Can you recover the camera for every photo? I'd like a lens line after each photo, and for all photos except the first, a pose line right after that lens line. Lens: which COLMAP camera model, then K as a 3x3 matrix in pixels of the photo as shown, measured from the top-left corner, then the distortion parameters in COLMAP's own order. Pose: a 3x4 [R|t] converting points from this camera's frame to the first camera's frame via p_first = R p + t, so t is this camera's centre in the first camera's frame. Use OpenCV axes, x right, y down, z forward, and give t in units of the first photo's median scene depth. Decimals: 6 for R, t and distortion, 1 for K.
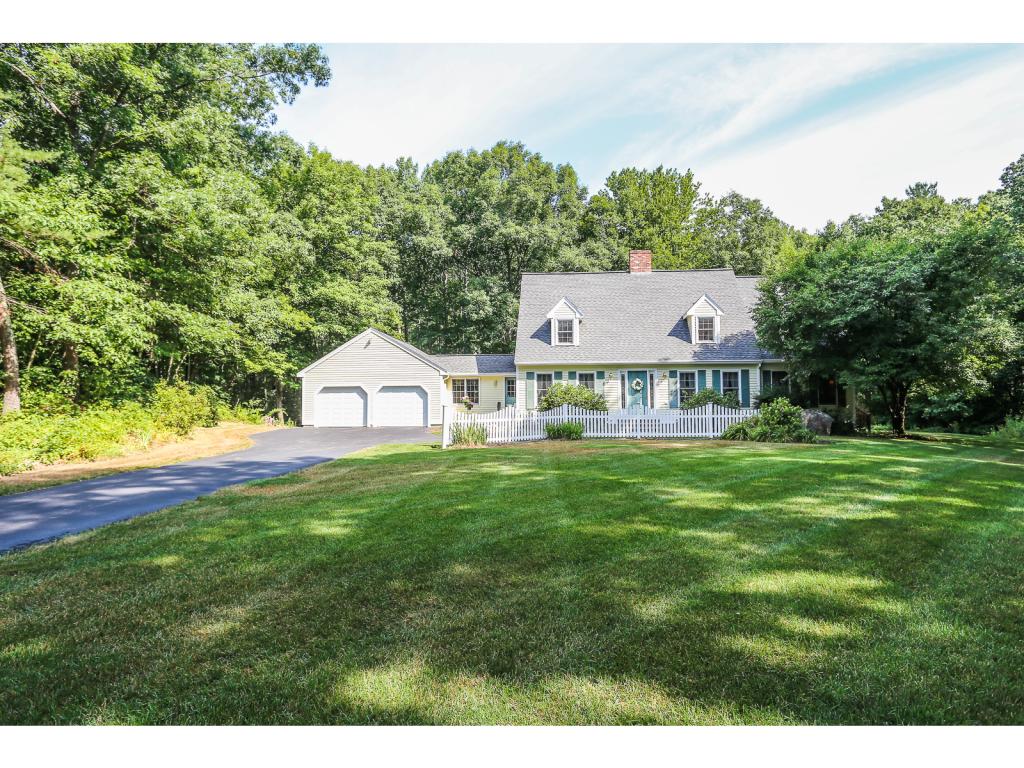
lens RADIAL K [[668.2, 0, 512.0], [0, 668.2, 384.0], [0, 0, 1]] dist [0.004274, 0.000842]
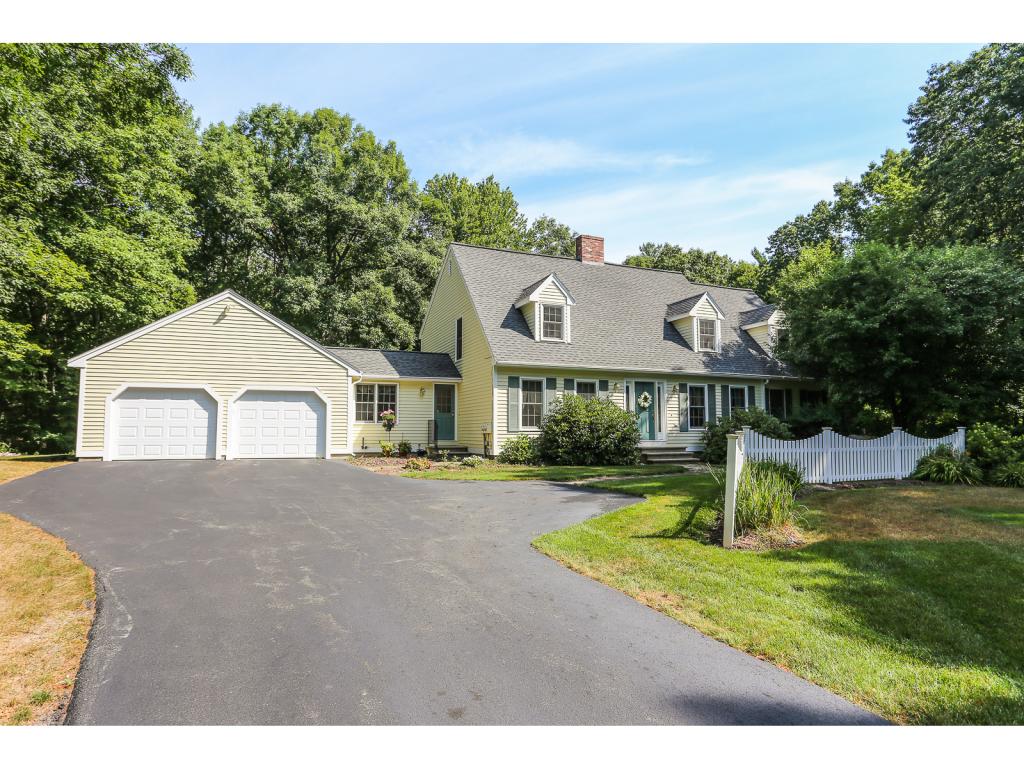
lens RADIAL K [[575.7, 0, 512.0], [0, 575.7, 384.0], [0, 0, 1]] dist [-0.005536, -0.000503]
pose [[0.891205, 0.041667, 0.451684, -0.218610], [-0.029255, 0.998979, -0.034431, 0.008710], [-0.452657, 0.017471, 0.891513, 0.448435]]
